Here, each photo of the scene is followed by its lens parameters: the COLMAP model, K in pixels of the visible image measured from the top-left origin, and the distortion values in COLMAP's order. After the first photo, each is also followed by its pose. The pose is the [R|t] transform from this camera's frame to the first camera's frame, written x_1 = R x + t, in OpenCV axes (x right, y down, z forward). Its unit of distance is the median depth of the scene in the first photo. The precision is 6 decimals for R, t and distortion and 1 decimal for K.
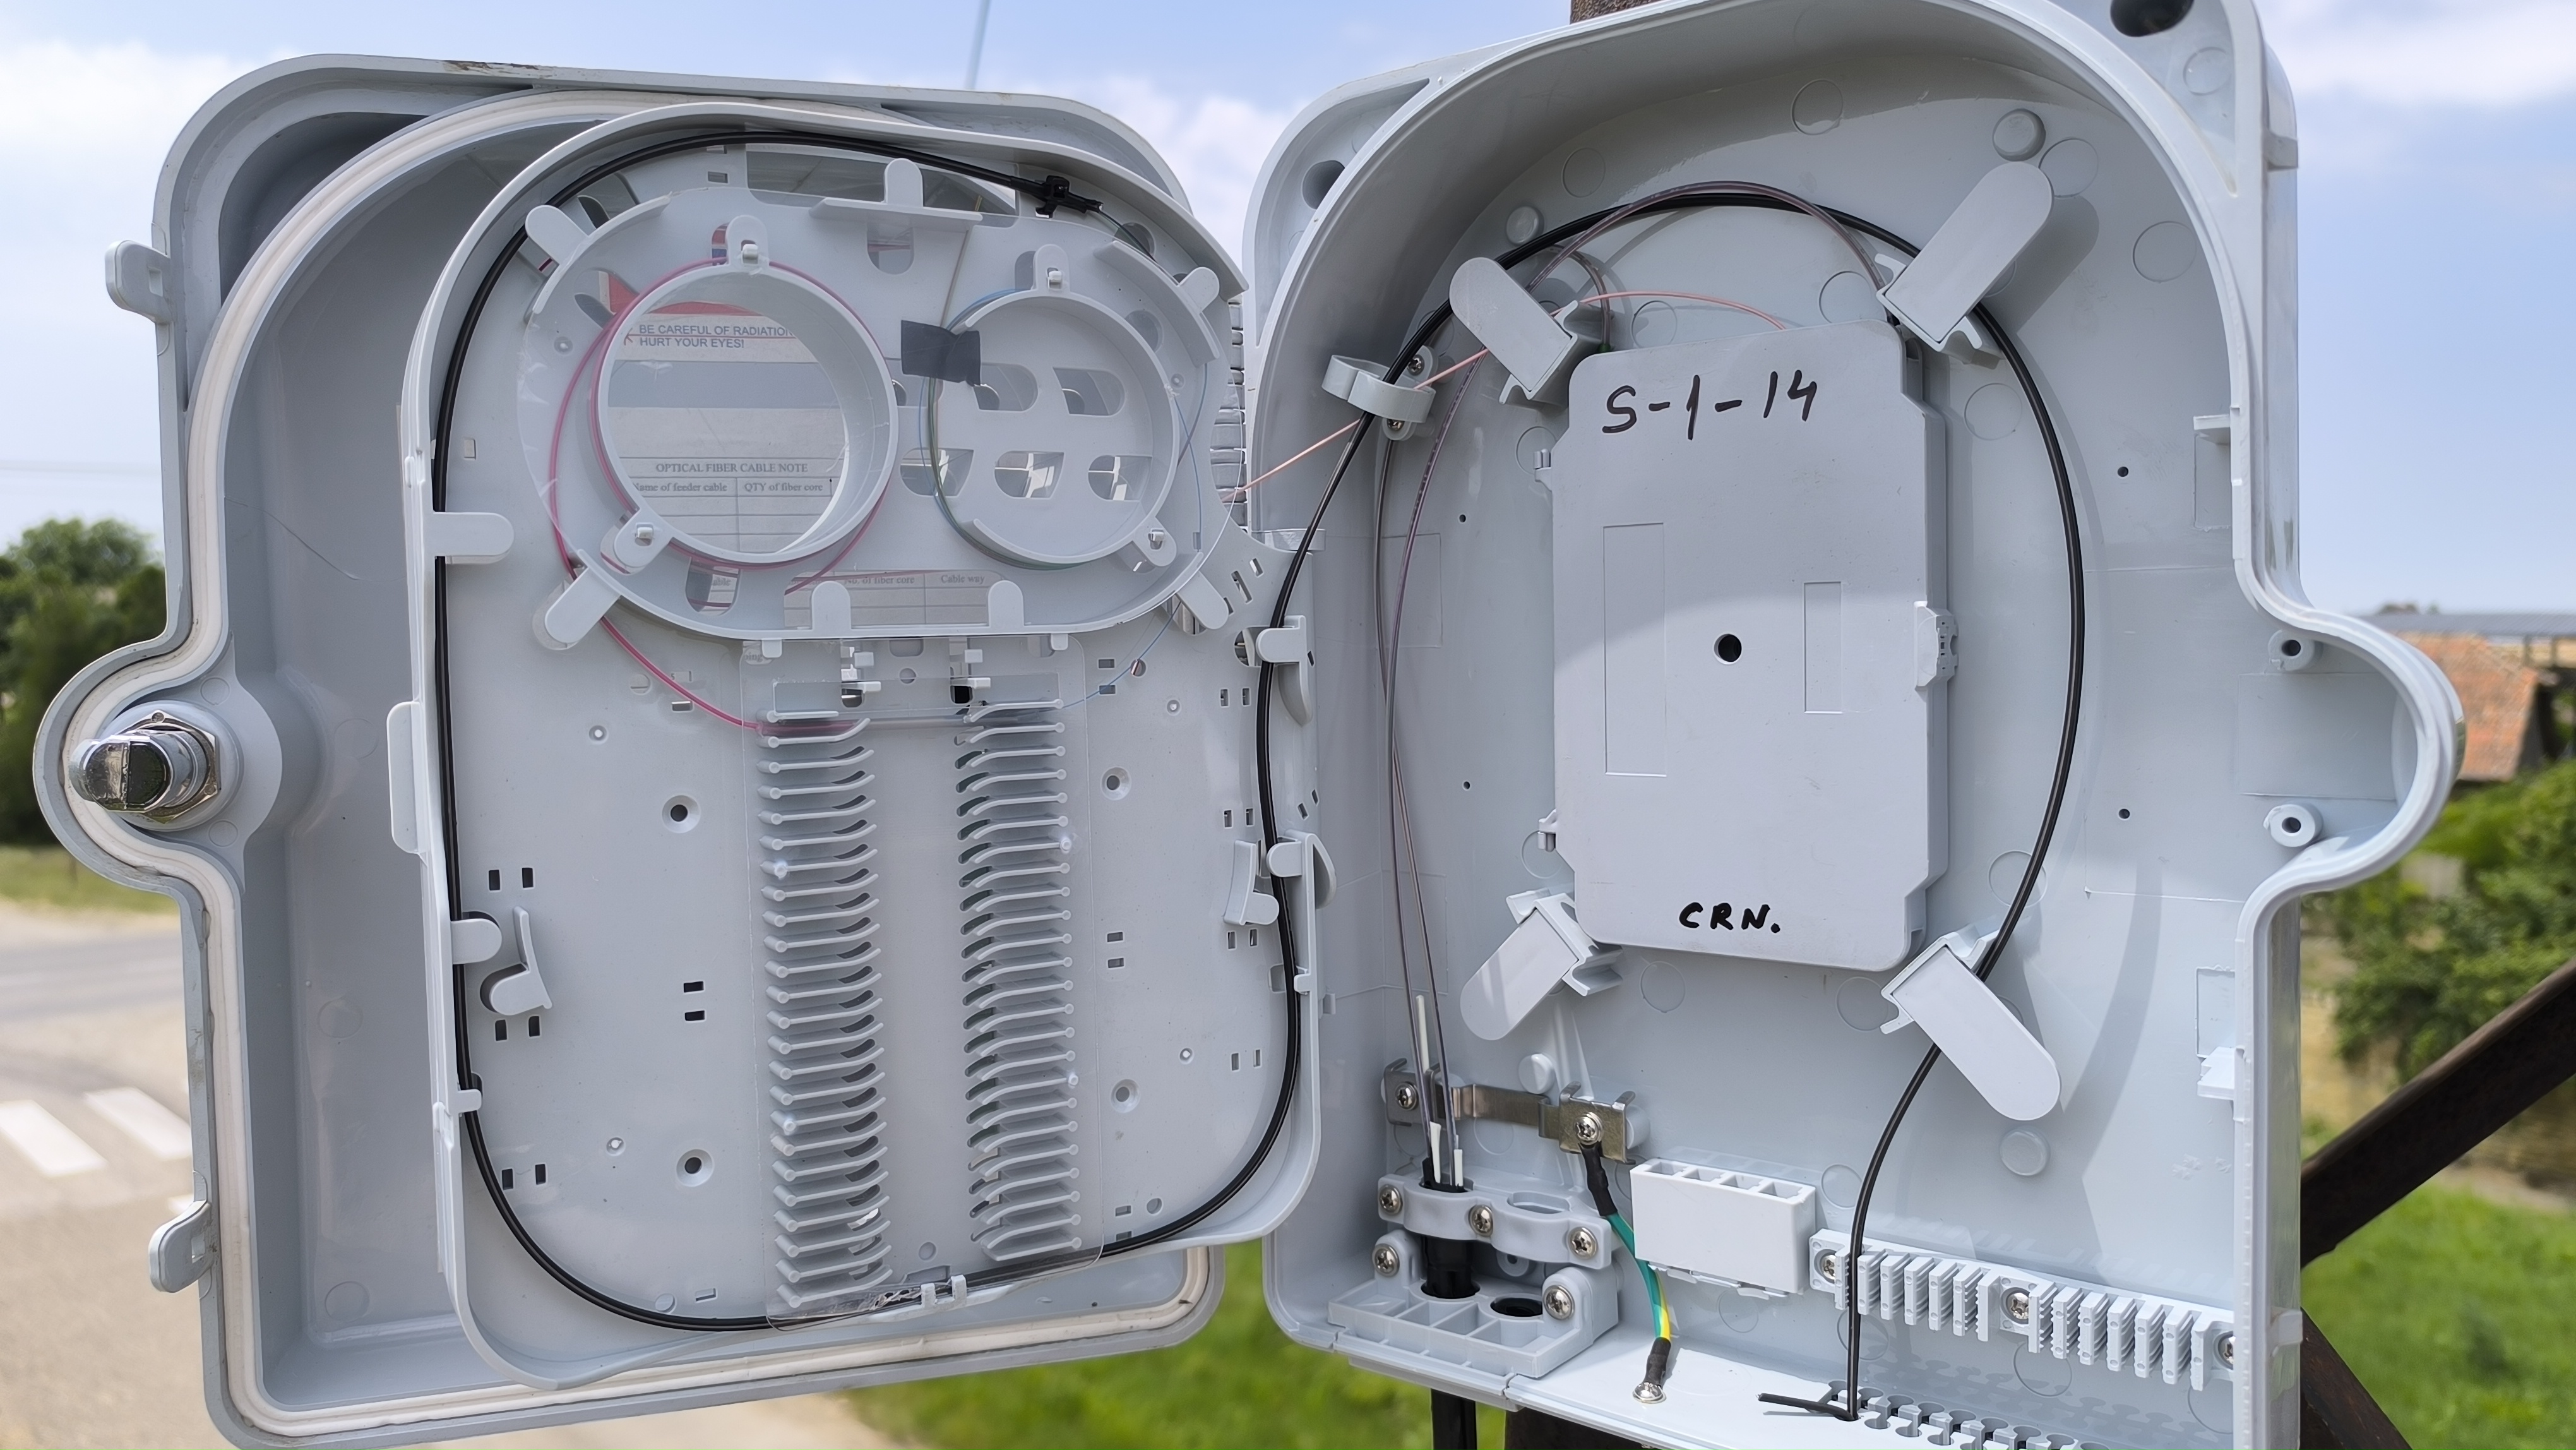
lens RADIAL K [[1693.7, 0, 1288.0], [0, 1693.7, 725.0], [0, 0, 1]] dist [0.008914, -0.000655]
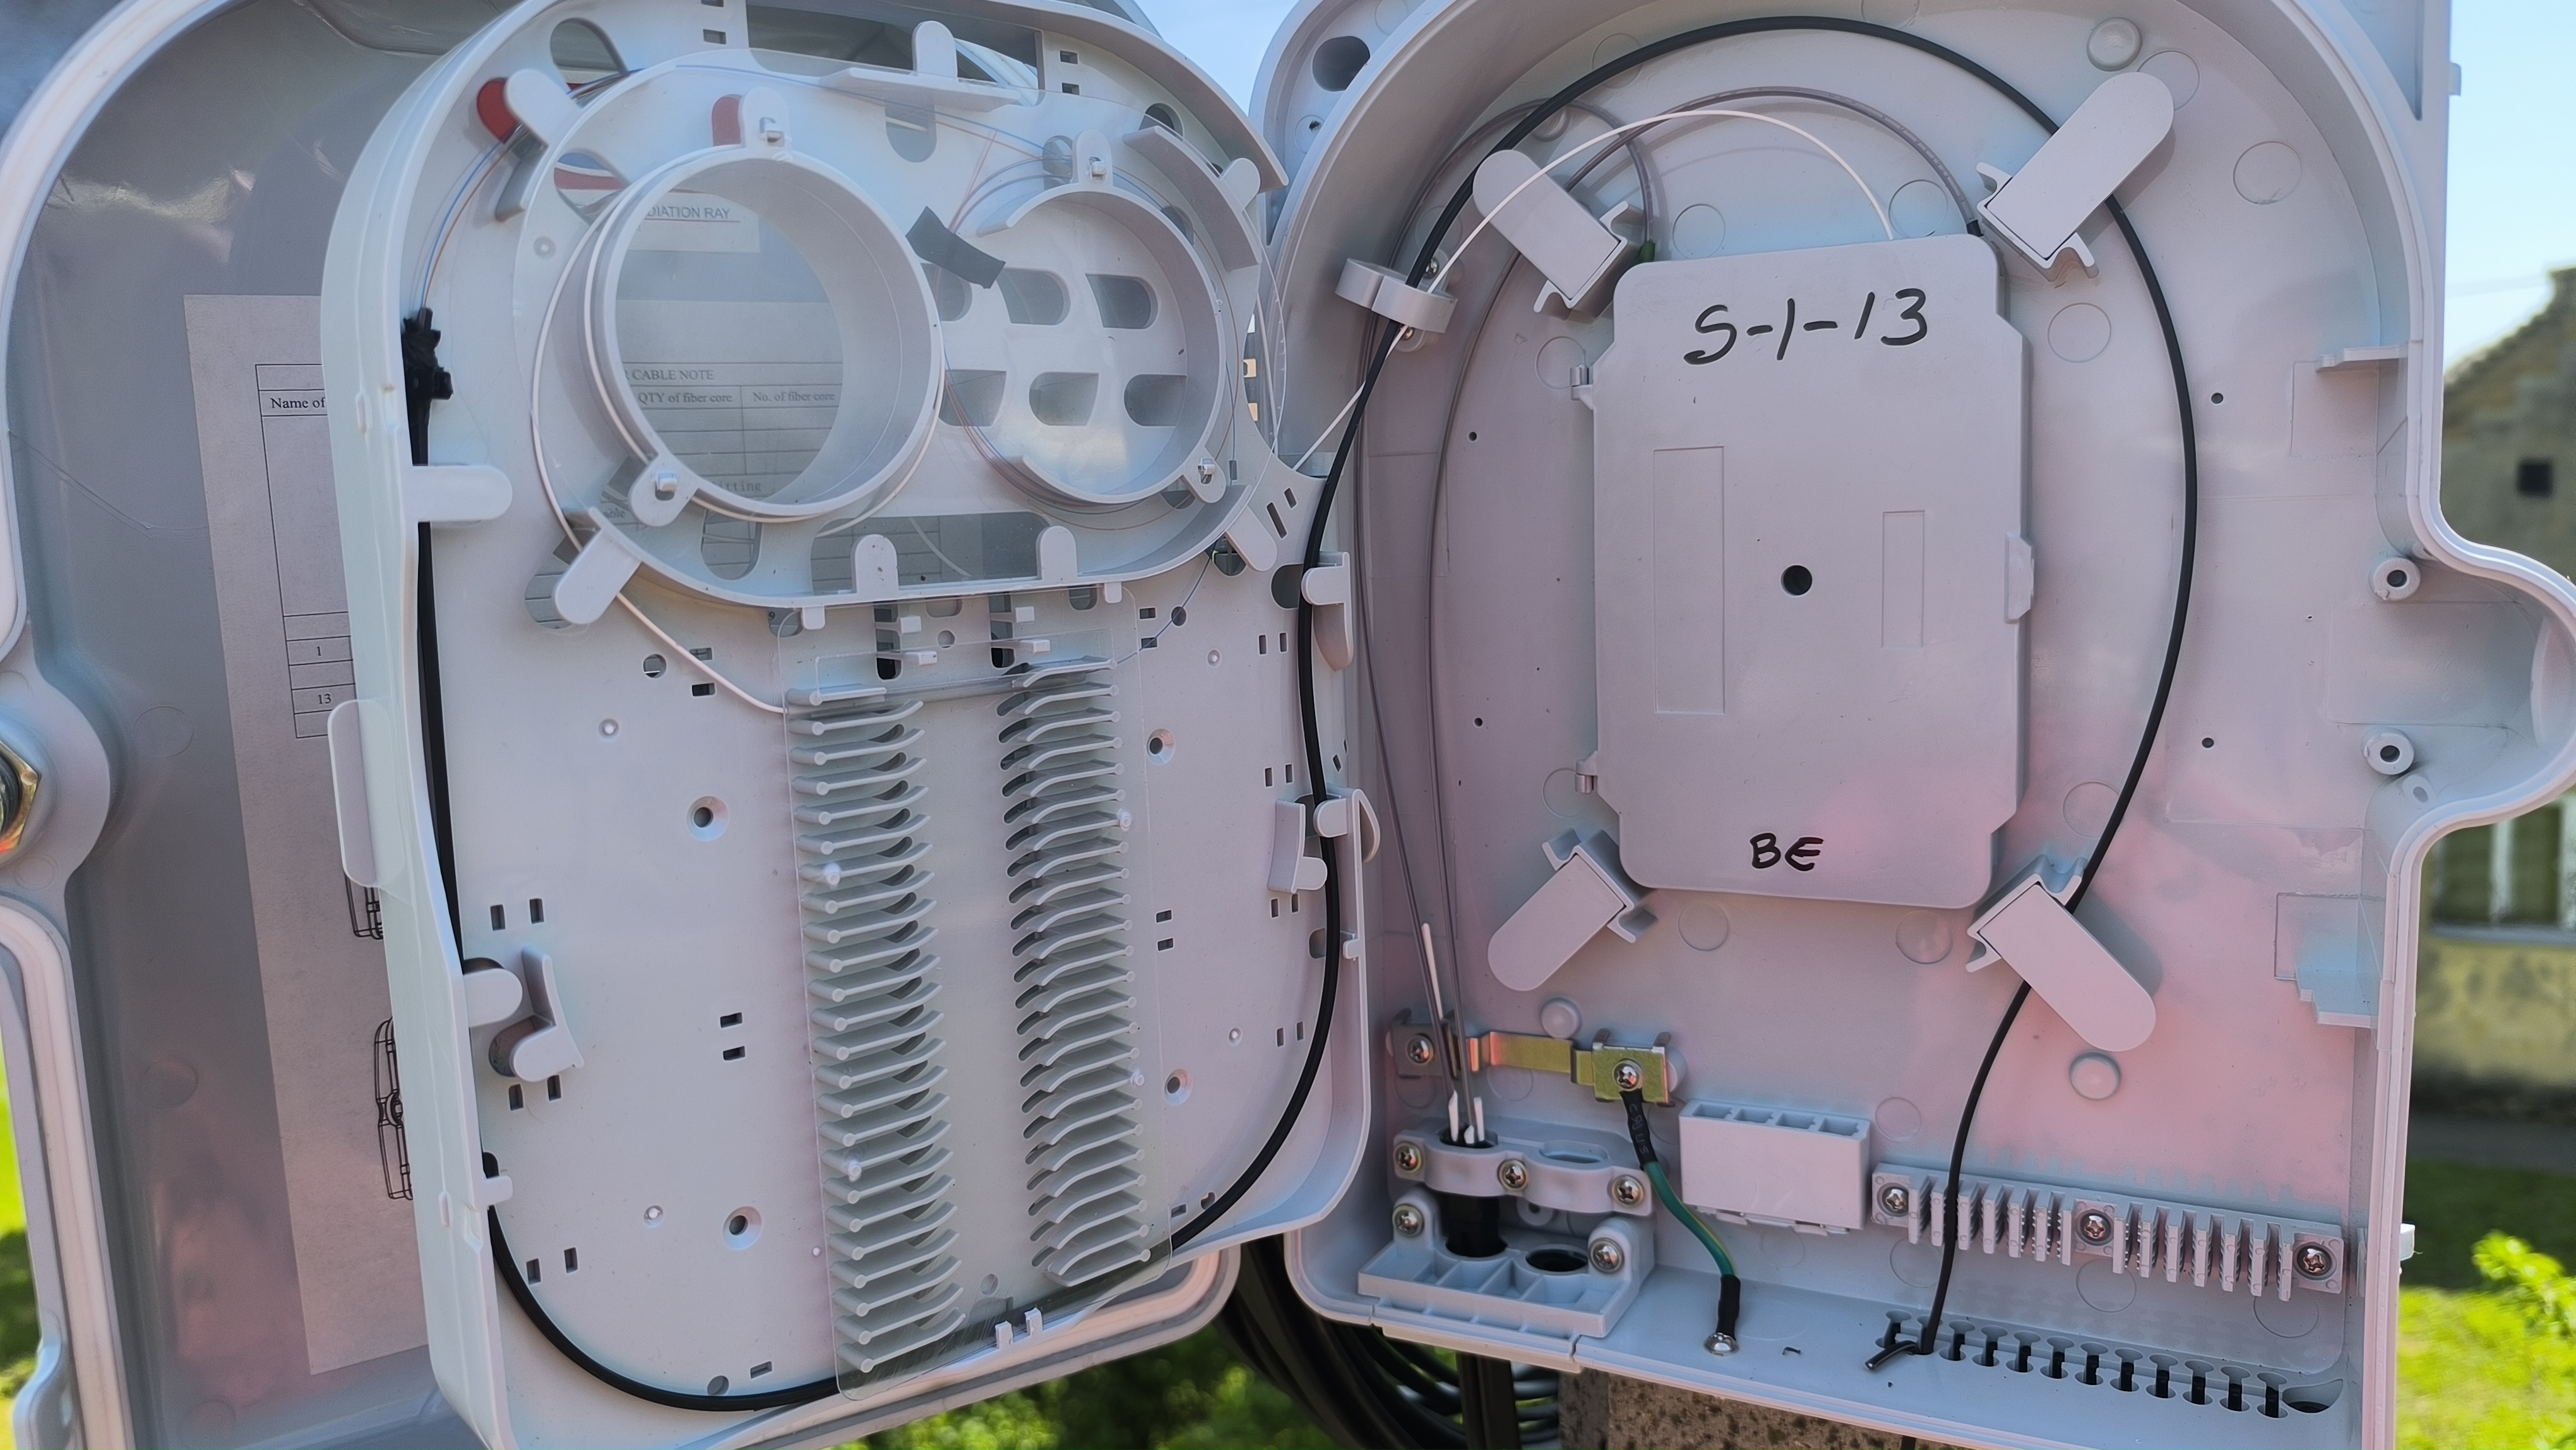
lens RADIAL K [[1693.7, 0, 1288.0], [0, 1693.7, 725.0], [0, 0, 1]] dist [0.008914, -0.000655]
pose [[0.981851, -0.039169, 0.185565, -0.200002], [0.025068, 0.996659, 0.077738, -0.044544], [-0.187990, -0.071676, 0.979552, 0.114071]]
